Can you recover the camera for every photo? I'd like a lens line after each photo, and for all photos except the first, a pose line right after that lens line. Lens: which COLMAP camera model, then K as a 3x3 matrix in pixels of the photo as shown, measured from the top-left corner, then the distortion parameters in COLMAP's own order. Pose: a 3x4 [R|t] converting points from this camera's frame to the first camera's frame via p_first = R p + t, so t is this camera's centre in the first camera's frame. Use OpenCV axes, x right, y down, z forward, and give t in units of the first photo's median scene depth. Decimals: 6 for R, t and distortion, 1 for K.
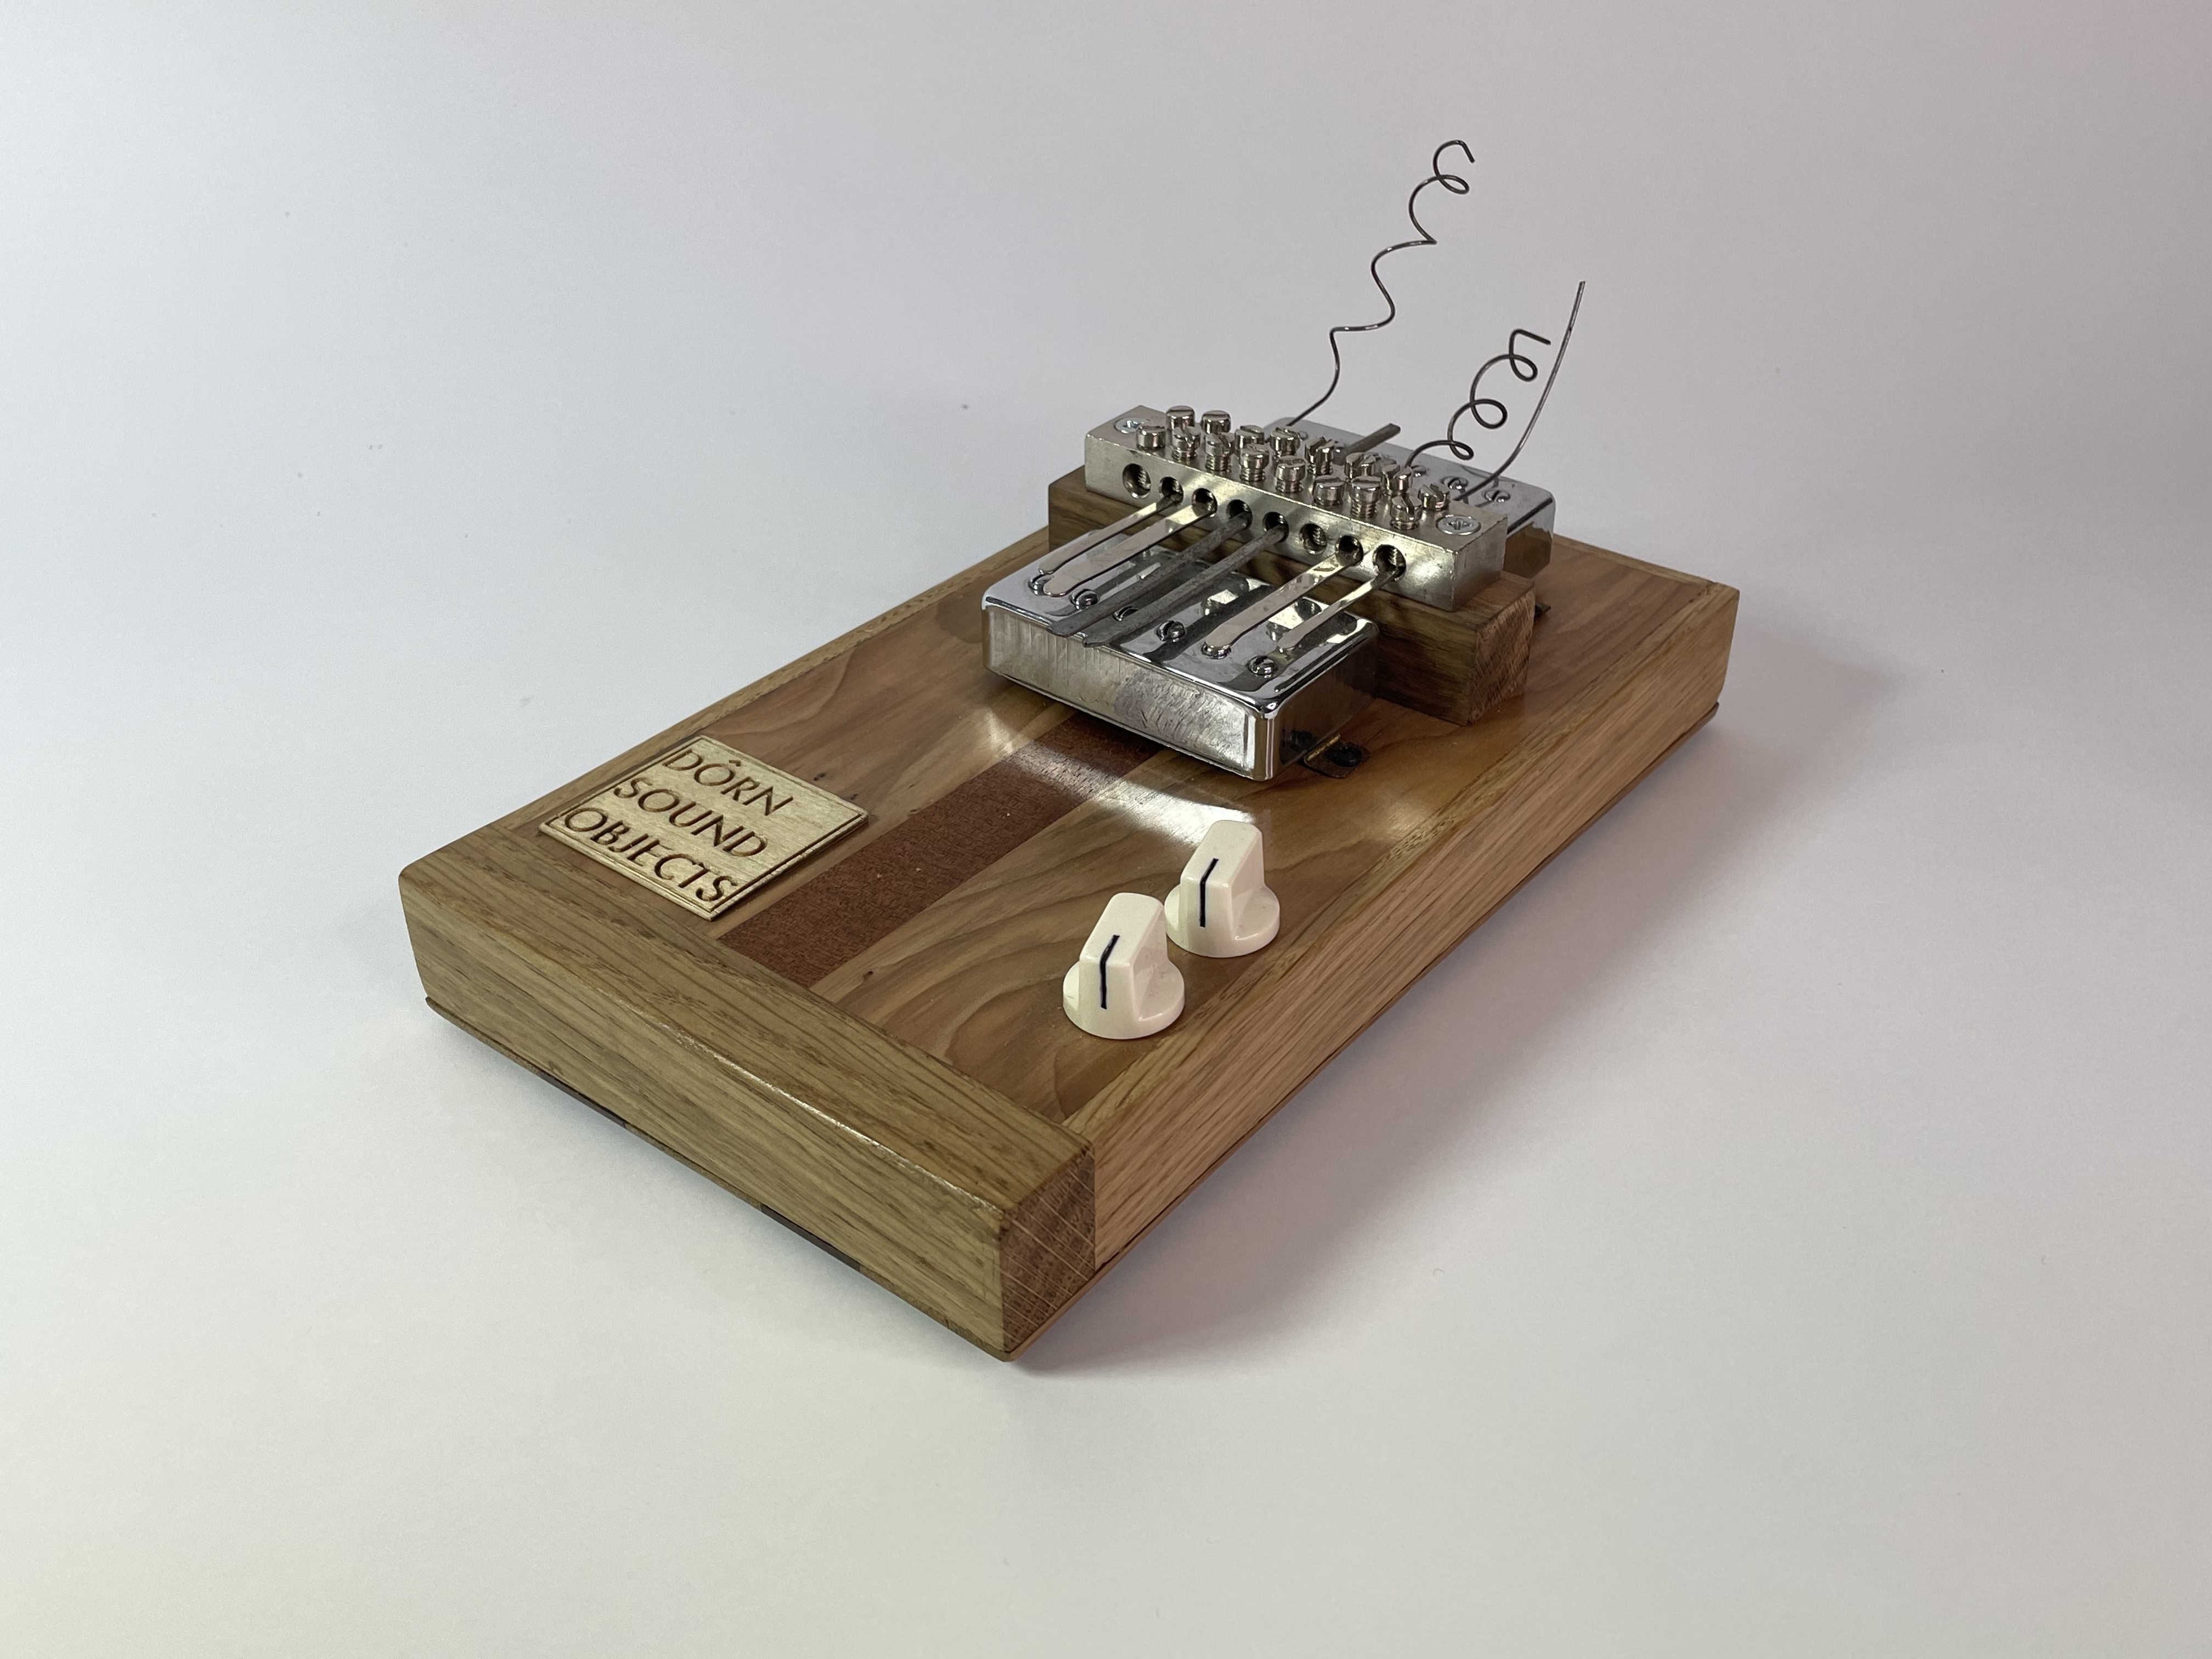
lens RADIAL K [[2041.2, 0, 1108.6], [0, 2041.2, 793.5], [0, 0, 1]] dist [0.078470, 0.002630]
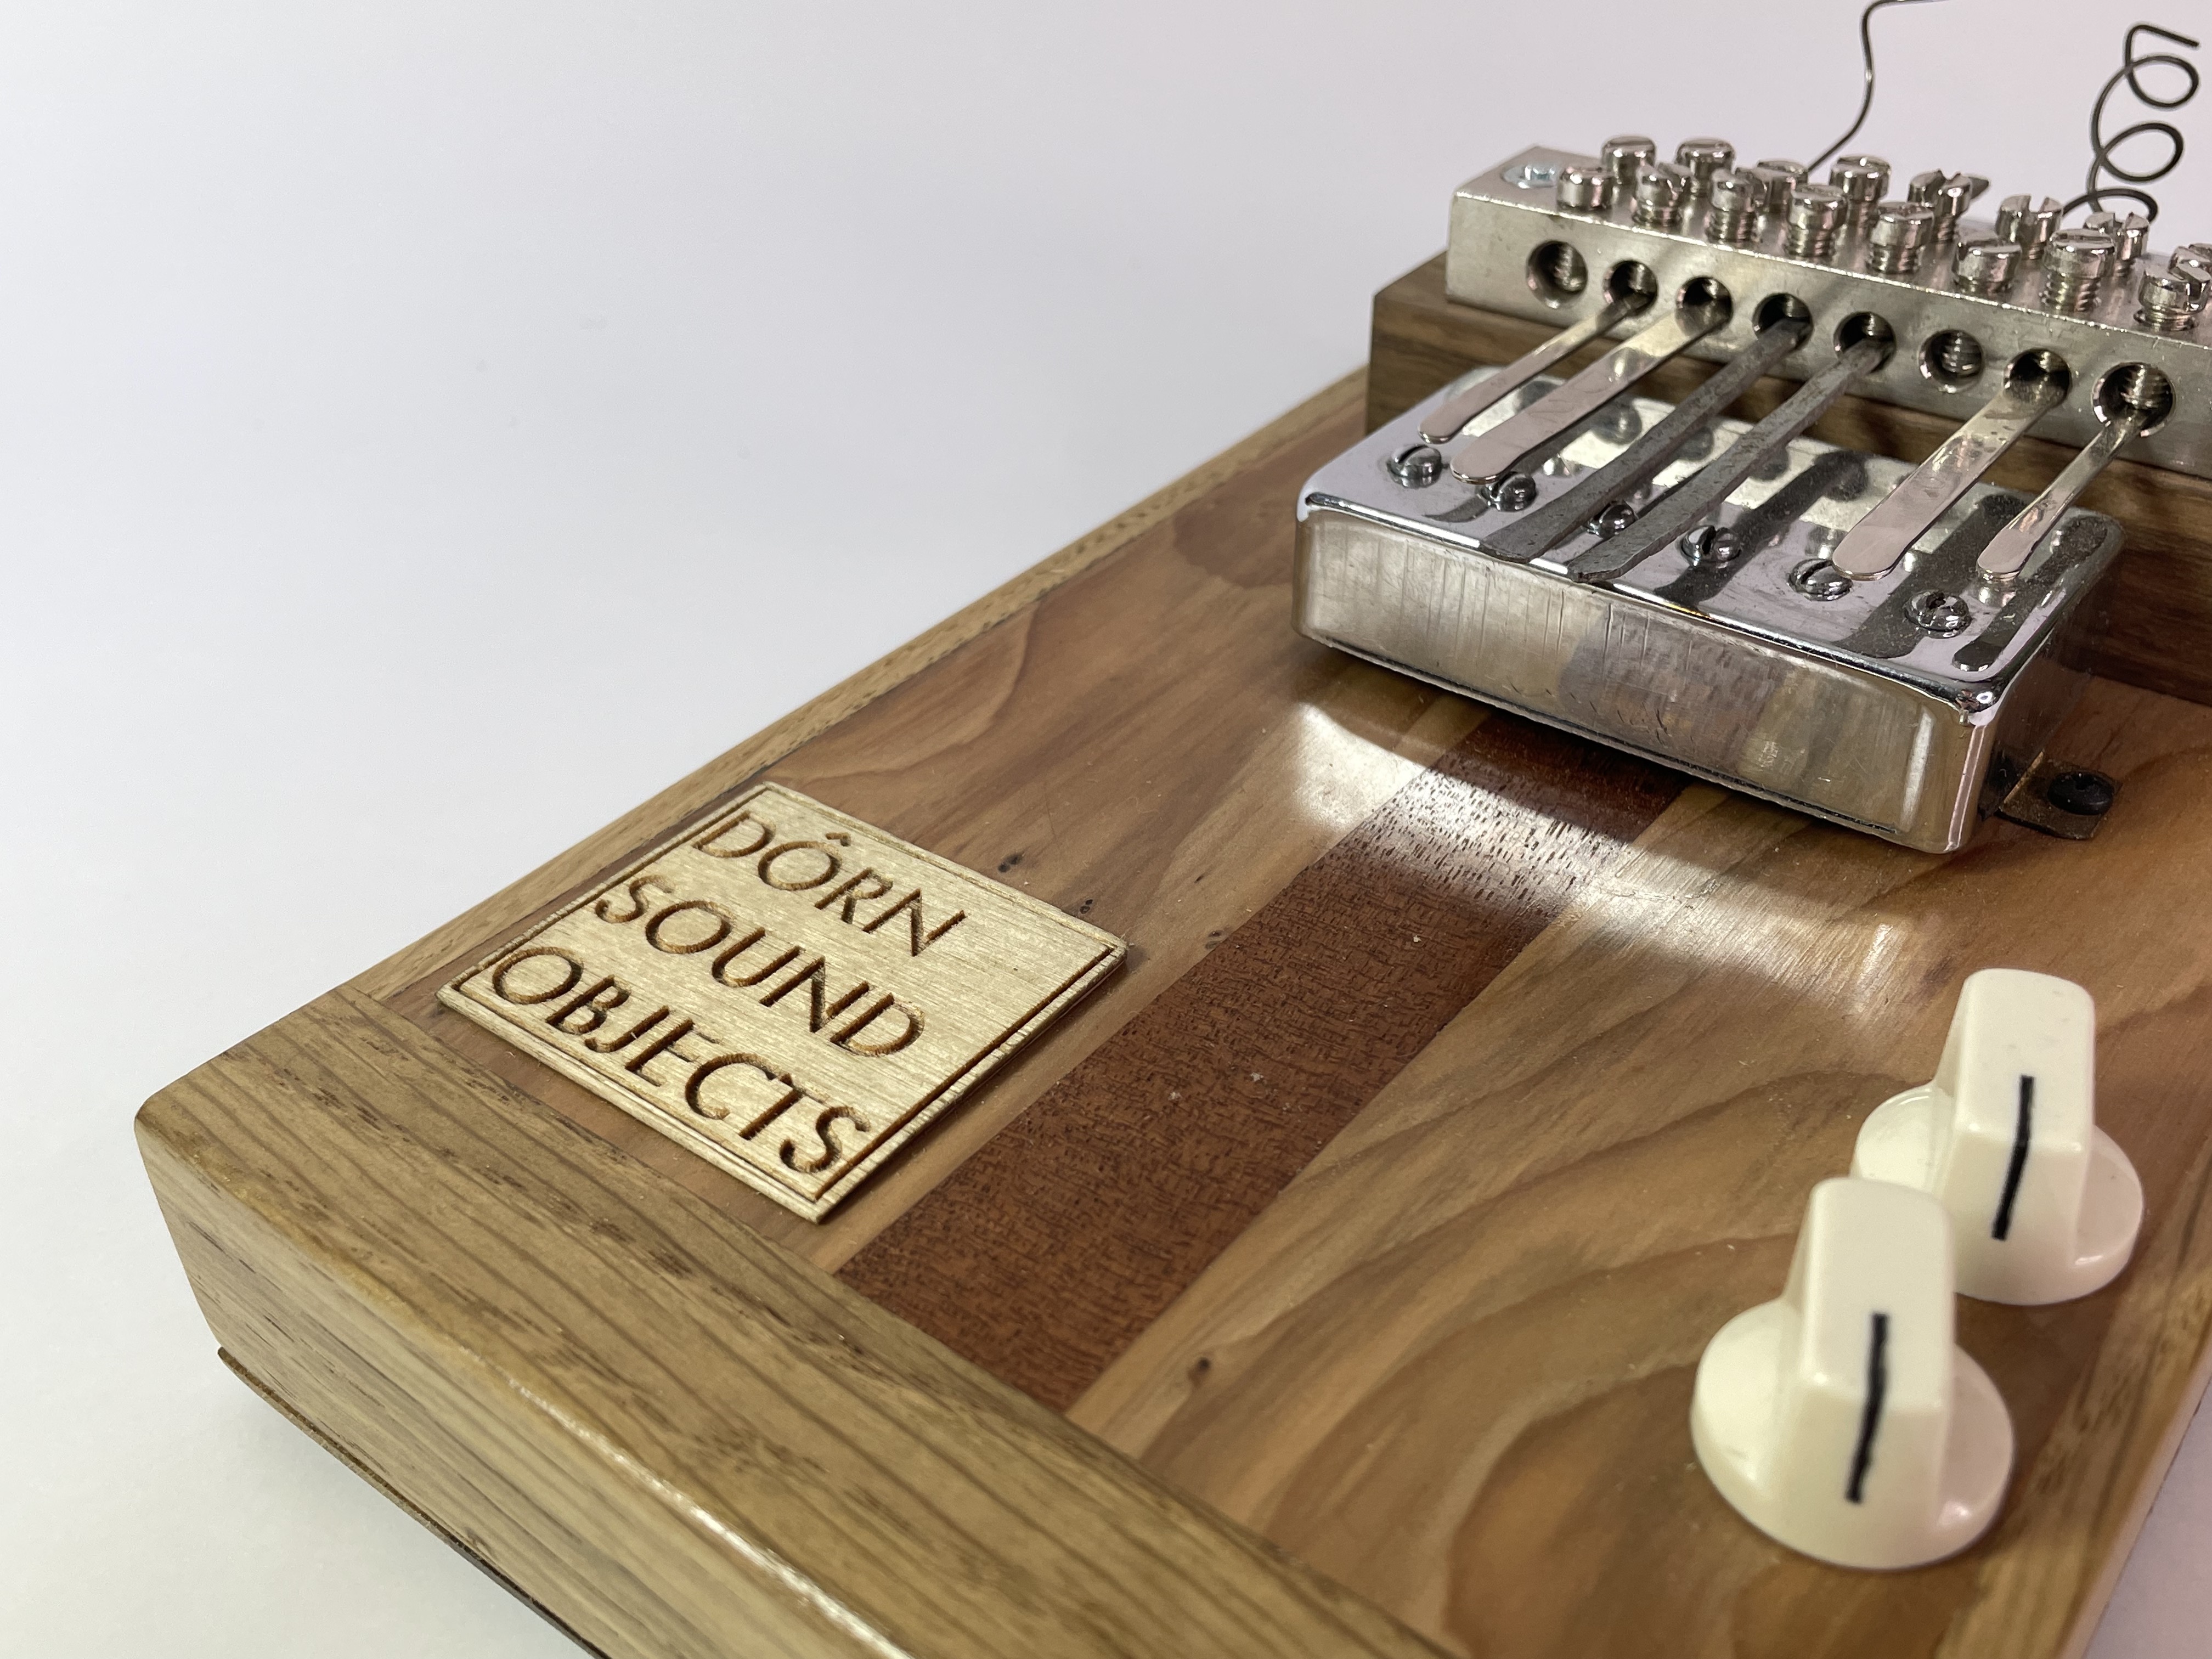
lens RADIAL K [[2061.5, 0, 1106.0], [0, 2061.5, 829.5], [0, 0, 1]] dist [0.034290, 0.002582]
pose [[0.999653, -0.024821, -0.008857, -0.117482], [0.025108, 0.999108, 0.033948, -0.033659], [0.008006, -0.034158, 0.999384, 0.521349]]
